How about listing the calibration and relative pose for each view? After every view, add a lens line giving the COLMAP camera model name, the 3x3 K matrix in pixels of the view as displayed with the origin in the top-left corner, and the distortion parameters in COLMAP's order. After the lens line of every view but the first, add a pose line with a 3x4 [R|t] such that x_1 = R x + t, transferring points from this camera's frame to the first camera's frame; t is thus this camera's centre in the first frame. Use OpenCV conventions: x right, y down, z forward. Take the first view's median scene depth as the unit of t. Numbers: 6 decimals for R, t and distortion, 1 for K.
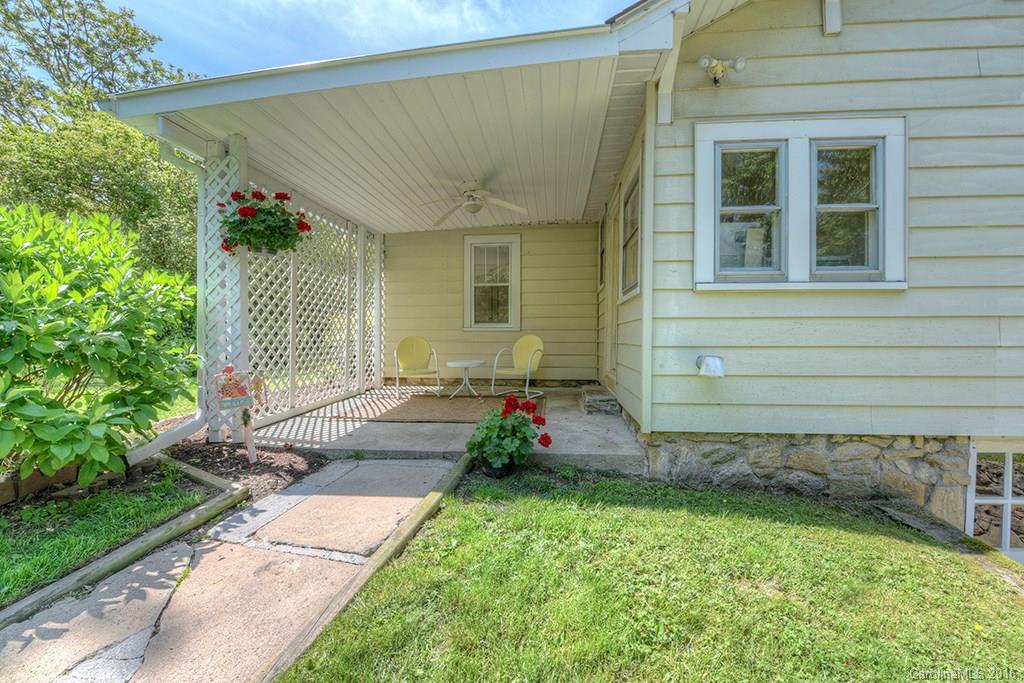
lens RADIAL K [[415.4, 0, 510.6], [0, 415.4, 337.5], [0, 0, 1]] dist [-0.020083, -0.000626]
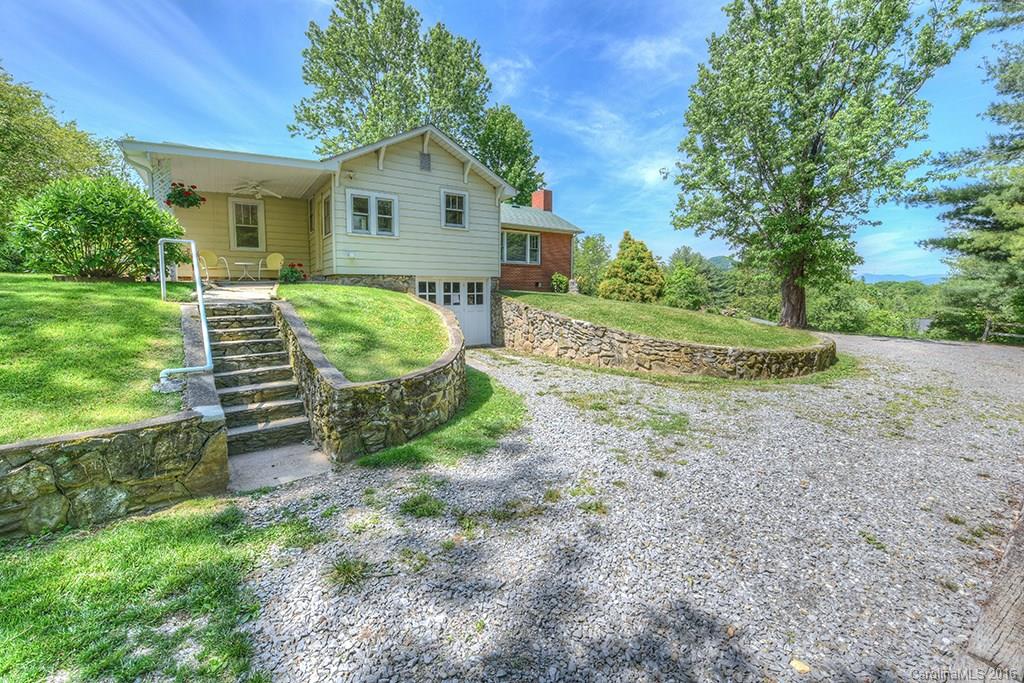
lens RADIAL K [[415.4, 0, 508.0], [0, 415.4, 333.6], [0, 0, 1]] dist [-0.020083, -0.000626]
pose [[0.759534, -0.066072, 0.647104, -0.896991], [0.000515, 0.994889, 0.100977, 0.387734], [-0.650468, -0.076362, 0.755686, -2.758821]]
